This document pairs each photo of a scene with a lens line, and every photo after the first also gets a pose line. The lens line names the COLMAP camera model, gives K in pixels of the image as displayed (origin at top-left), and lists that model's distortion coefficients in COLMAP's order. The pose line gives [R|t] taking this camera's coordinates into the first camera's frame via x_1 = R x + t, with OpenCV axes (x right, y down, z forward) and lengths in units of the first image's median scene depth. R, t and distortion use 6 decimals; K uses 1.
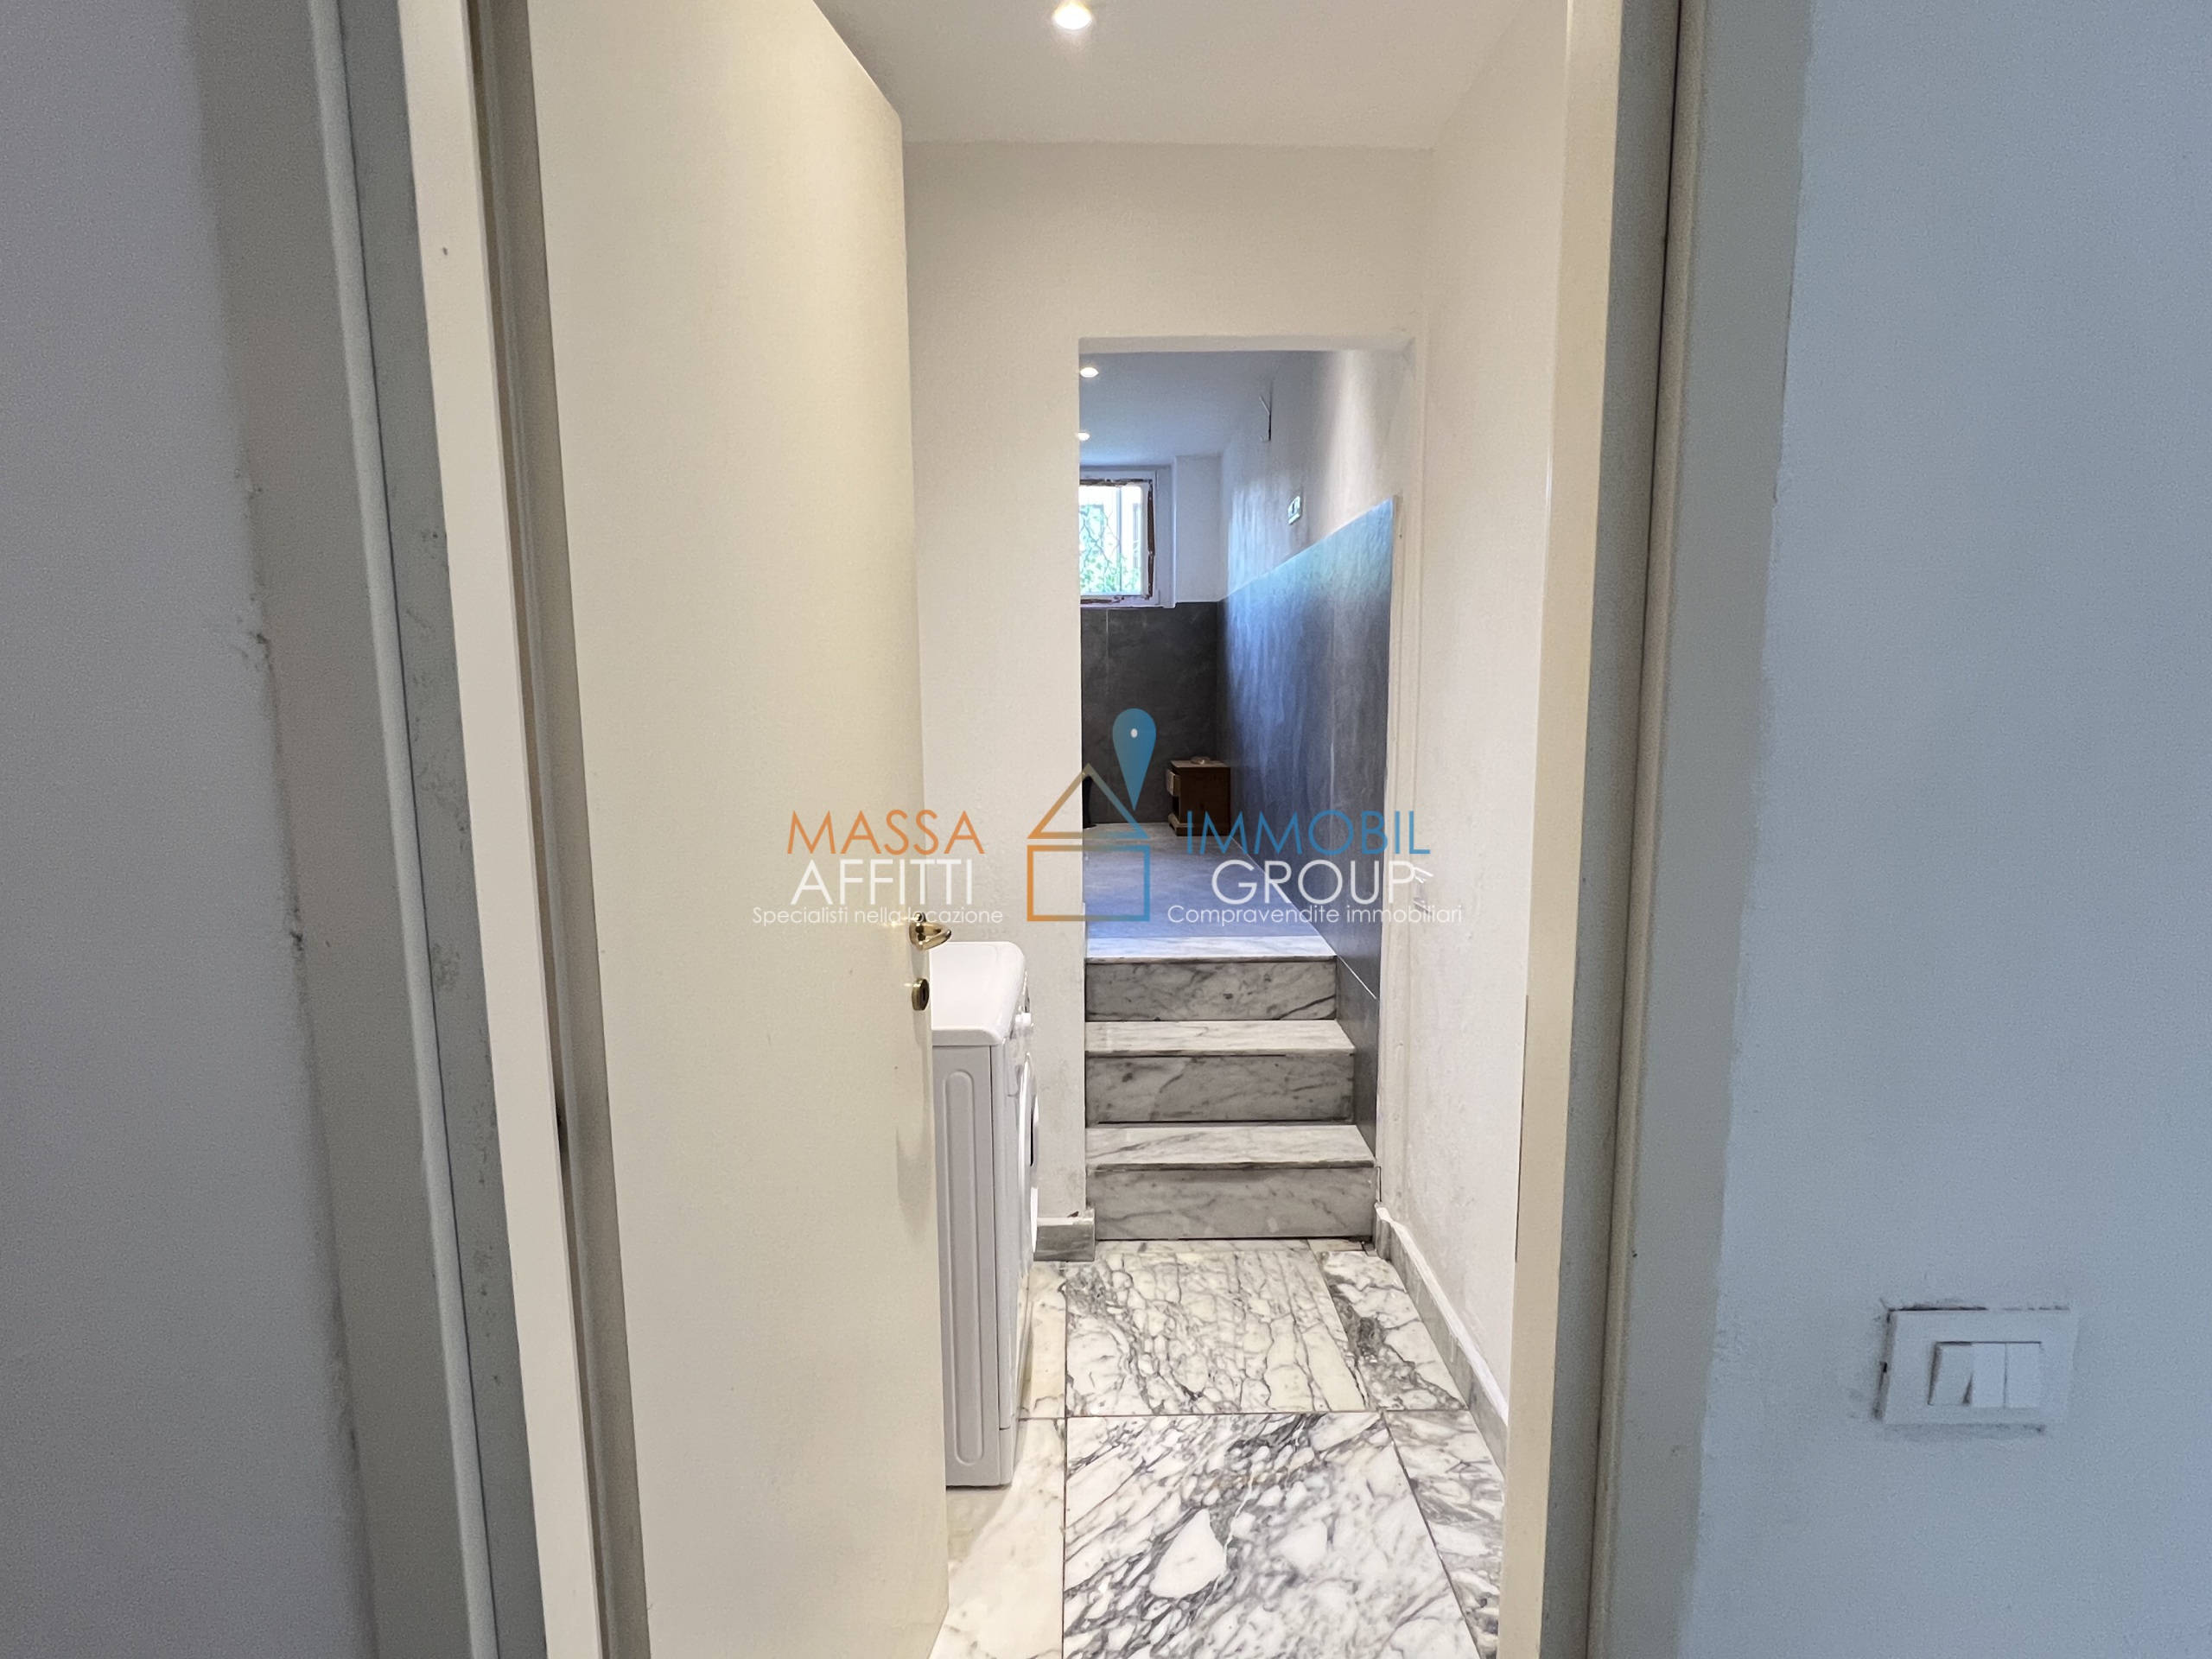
lens RADIAL K [[1097.8, 0, 1103.9], [0, 1097.8, 834.9], [0, 0, 1]] dist [-0.004121, 0.002094]
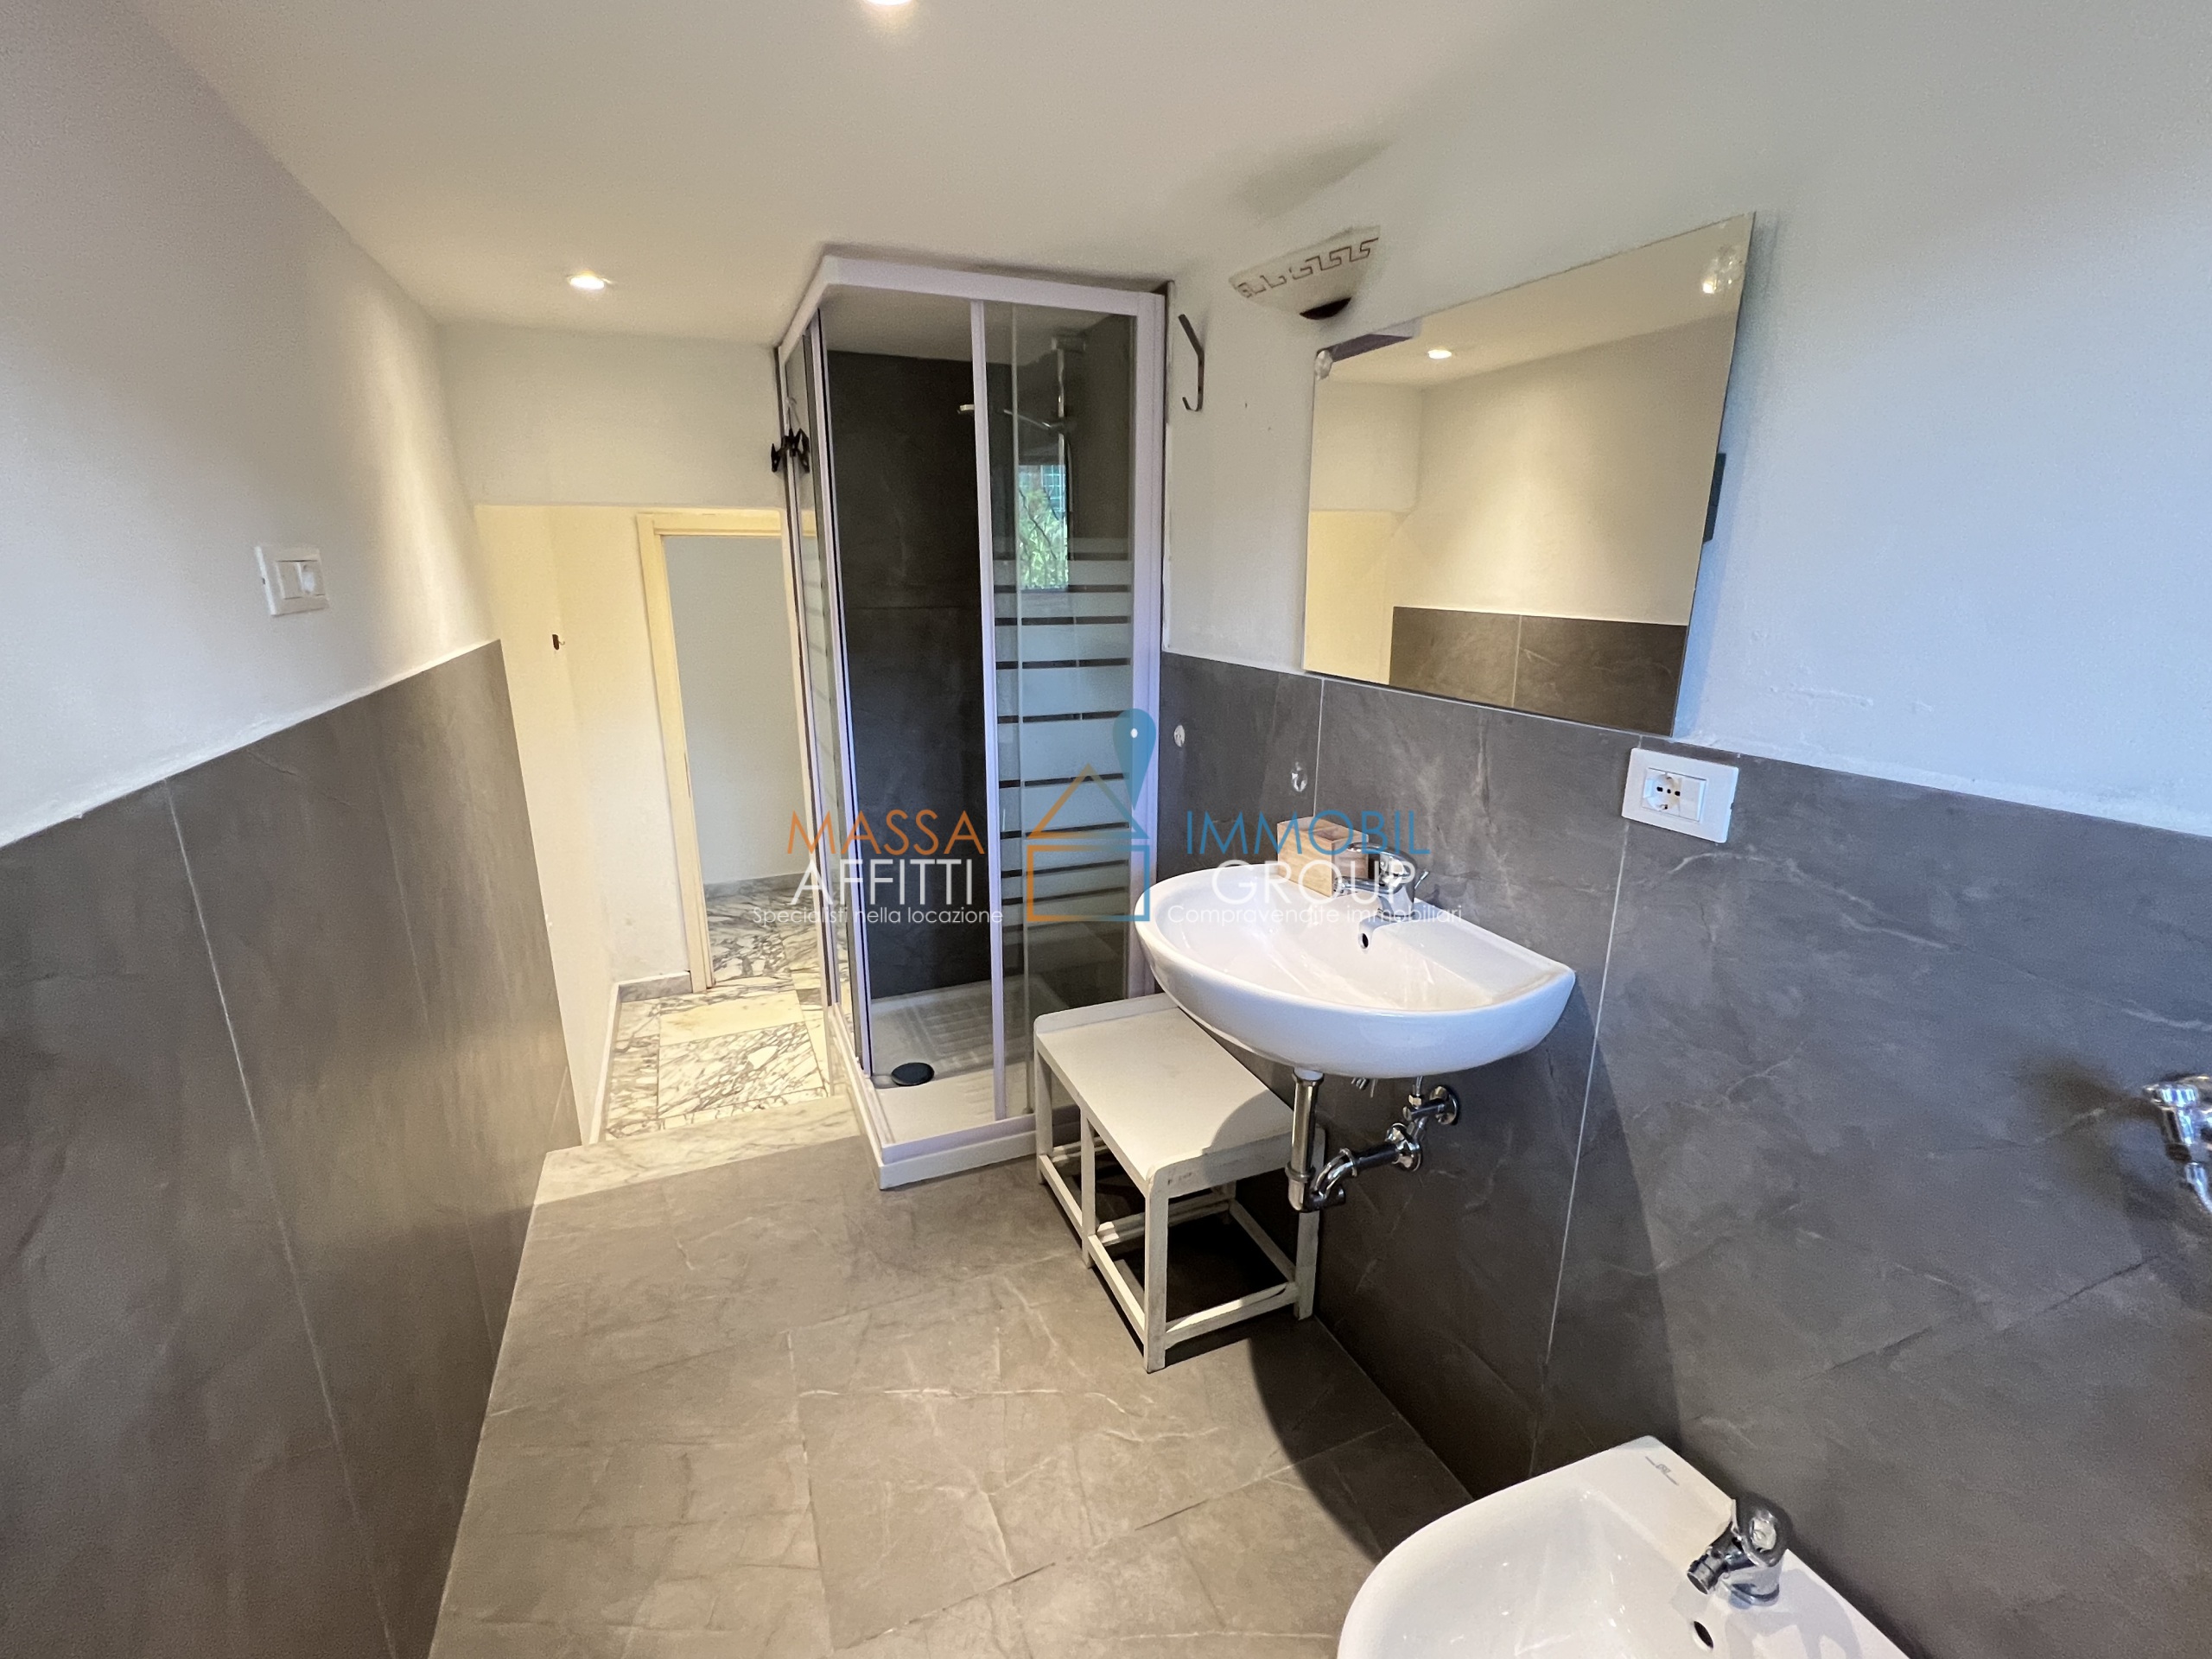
lens RADIAL K [[965.6, 0, 1095.3], [0, 965.6, 829.4], [0, 0, 1]] dist [-0.002251, 0.000419]
pose [[-0.928363, 0.104643, -0.356641, 0.075511], [-0.046133, 0.919686, 0.389936, -0.550078], [0.368801, 0.378454, -0.848975, 2.167557]]
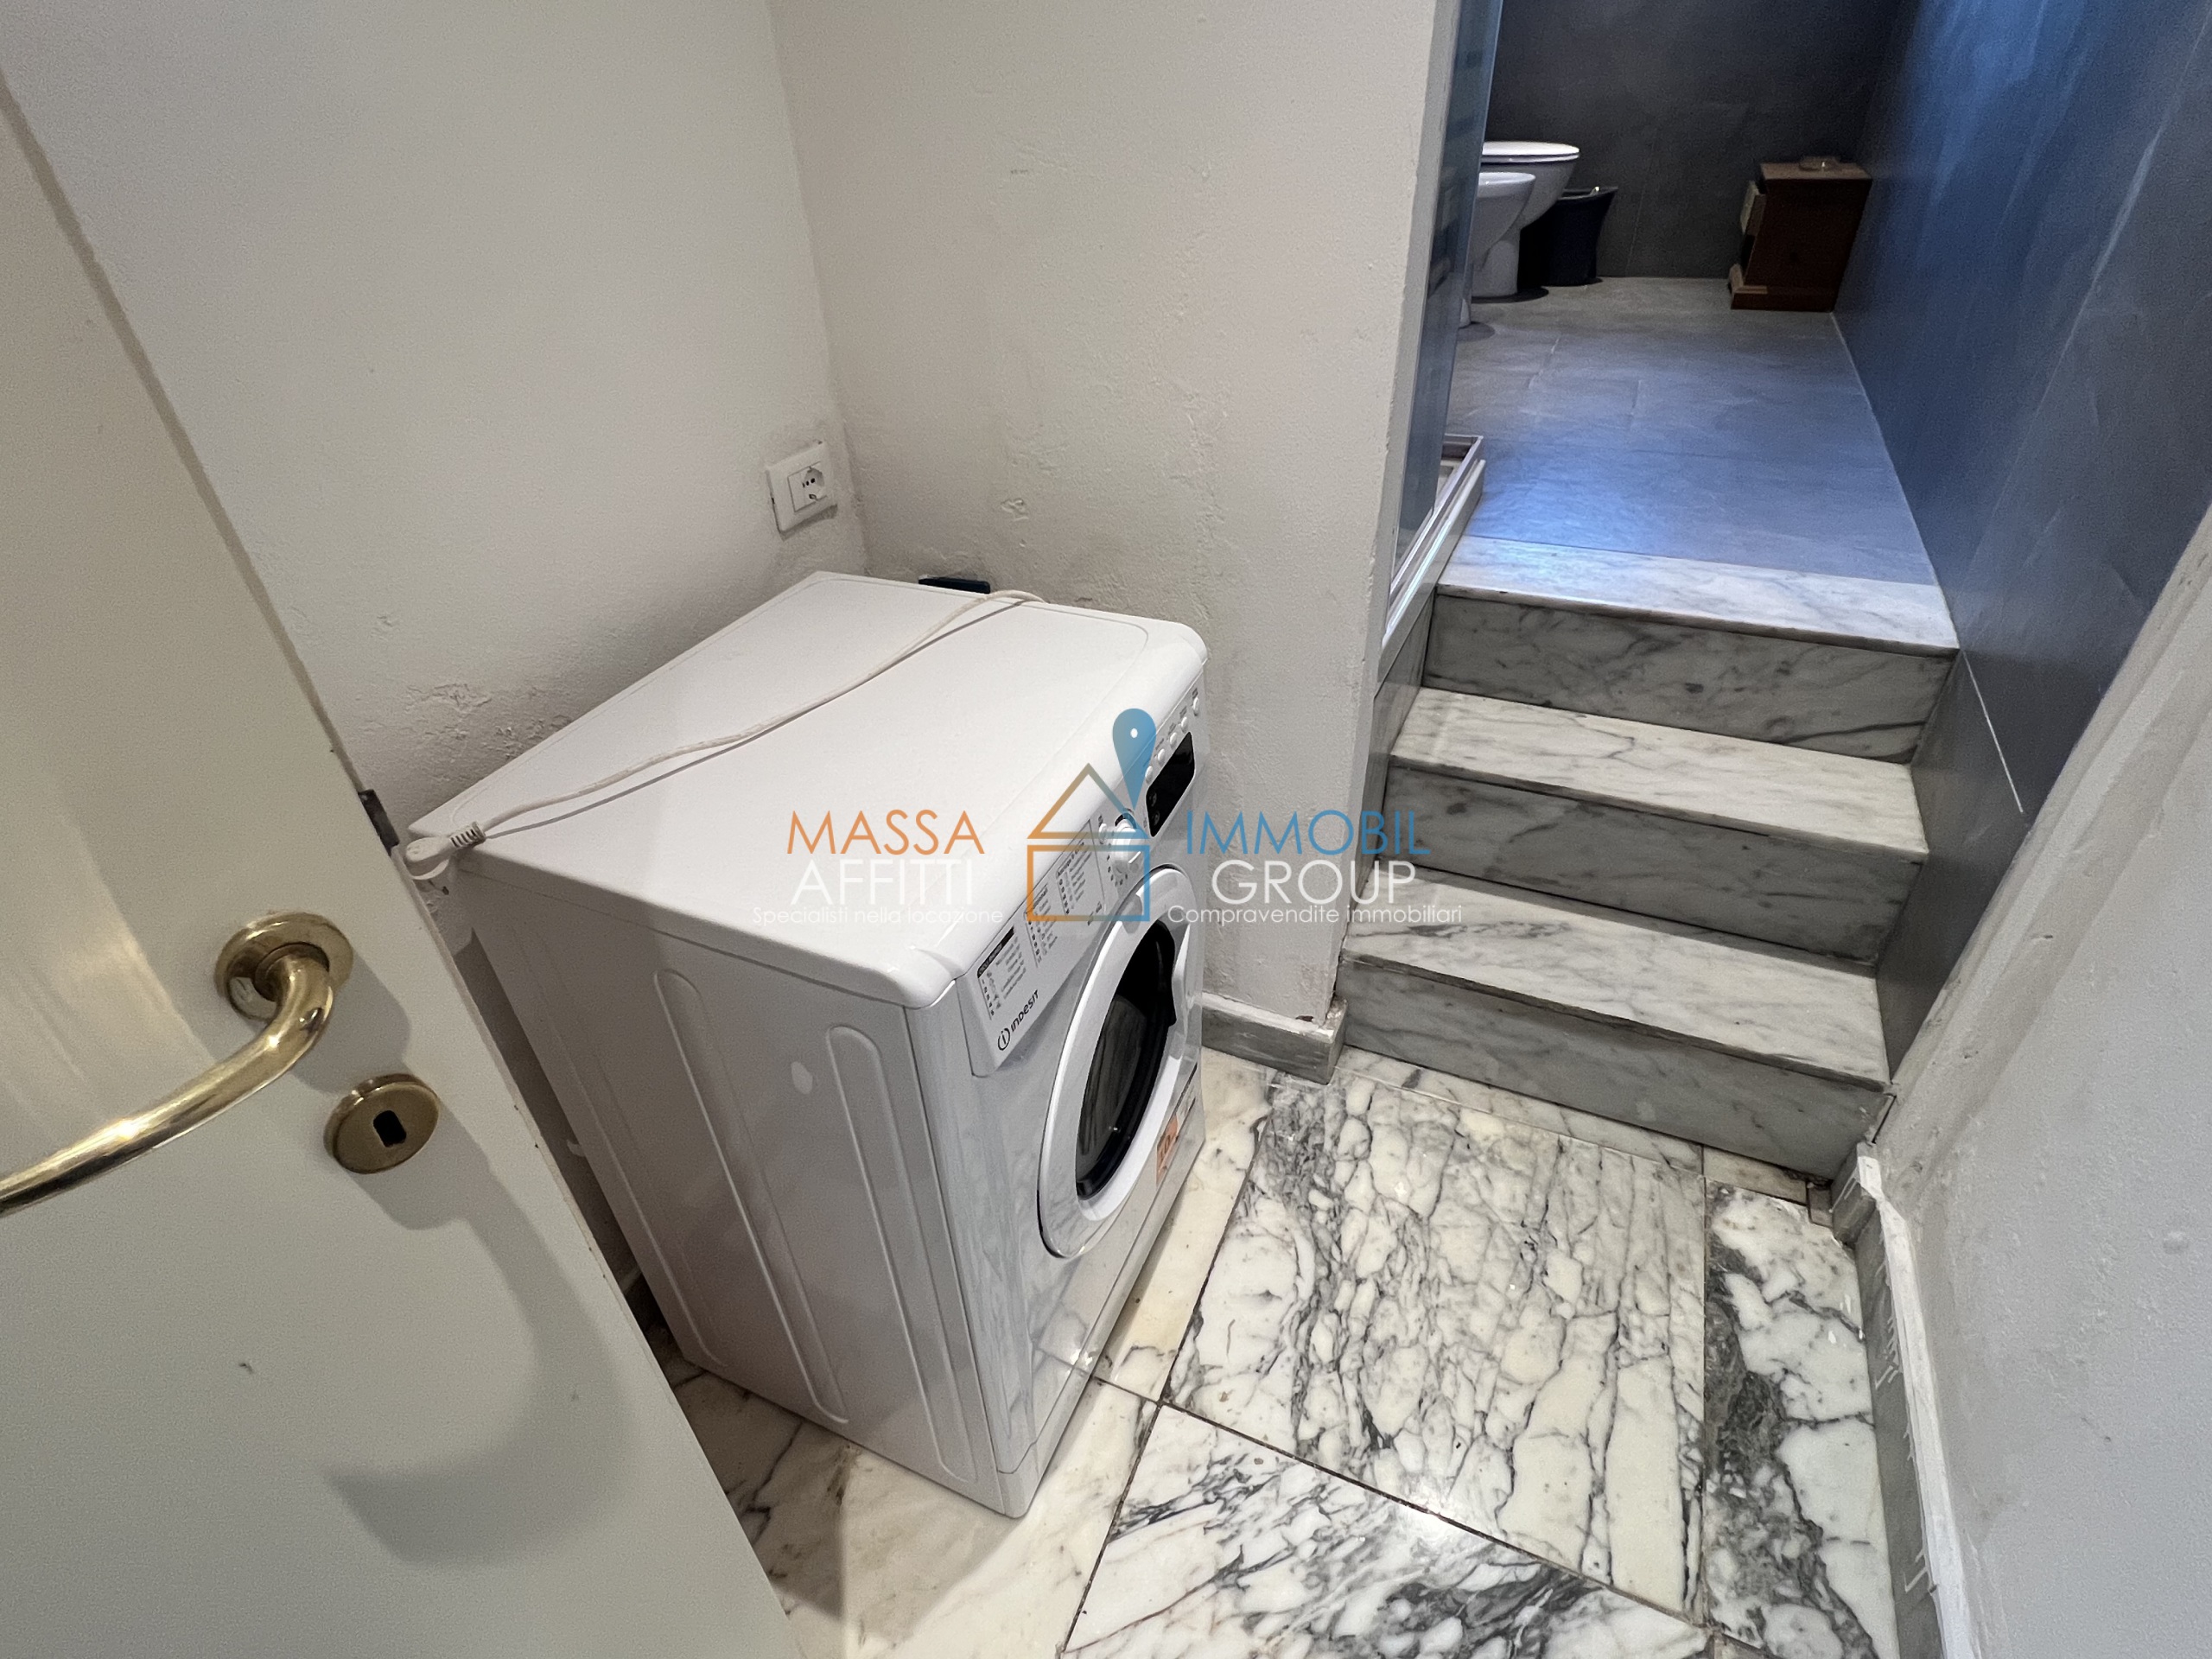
lens RADIAL K [[1097.8, 0, 1095.3], [0, 1097.8, 834.4], [0, 0, 1]] dist [-0.004121, 0.002094]
pose [[0.903673, 0.222258, -0.366028, 0.077625], [-0.023515, 0.879226, 0.475824, -0.052718], [0.427578, -0.421382, 0.799759, 0.520720]]
